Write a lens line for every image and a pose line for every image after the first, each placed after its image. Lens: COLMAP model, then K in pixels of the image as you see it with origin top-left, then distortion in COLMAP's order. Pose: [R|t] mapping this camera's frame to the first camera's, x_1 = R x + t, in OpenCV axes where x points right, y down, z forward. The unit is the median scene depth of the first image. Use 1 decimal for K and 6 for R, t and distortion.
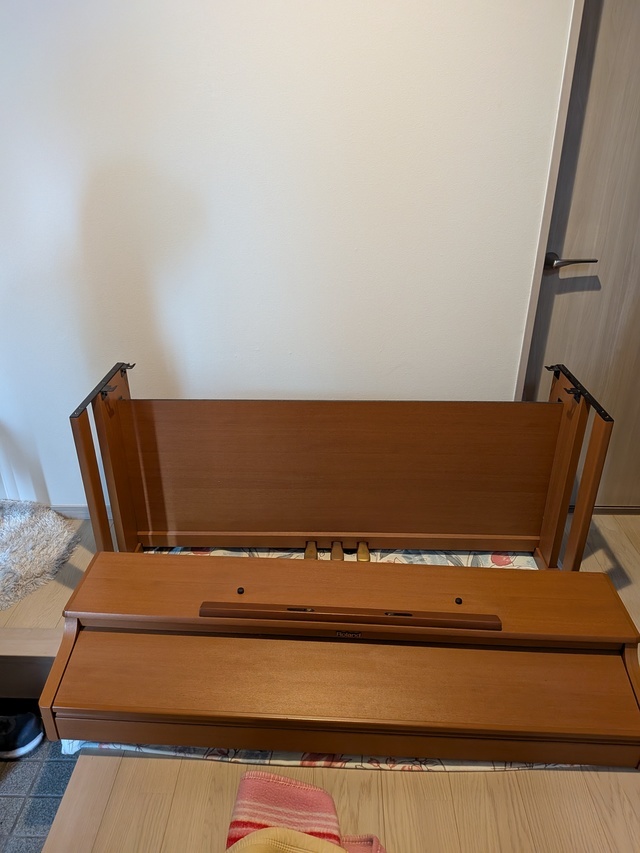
lens RADIAL K [[621.4, 0, 320.0], [0, 621.4, 426.5], [0, 0, 1]] dist [-0.009209, -0.003447]
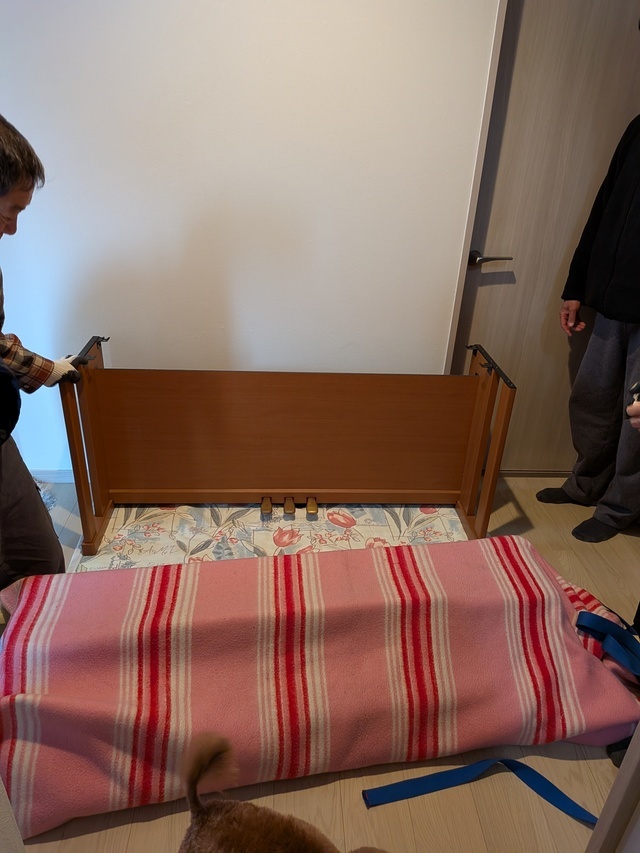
lens RADIAL K [[619.8, 0, 320.0], [0, 619.8, 426.5], [0, 0, 1]] dist [0.075055, 0.000316]
pose [[0.993813, 0.008221, 0.110758, -0.045616], [-0.010879, 0.999667, 0.023419, 0.027181], [-0.110529, -0.024480, 0.993571, -0.150349]]
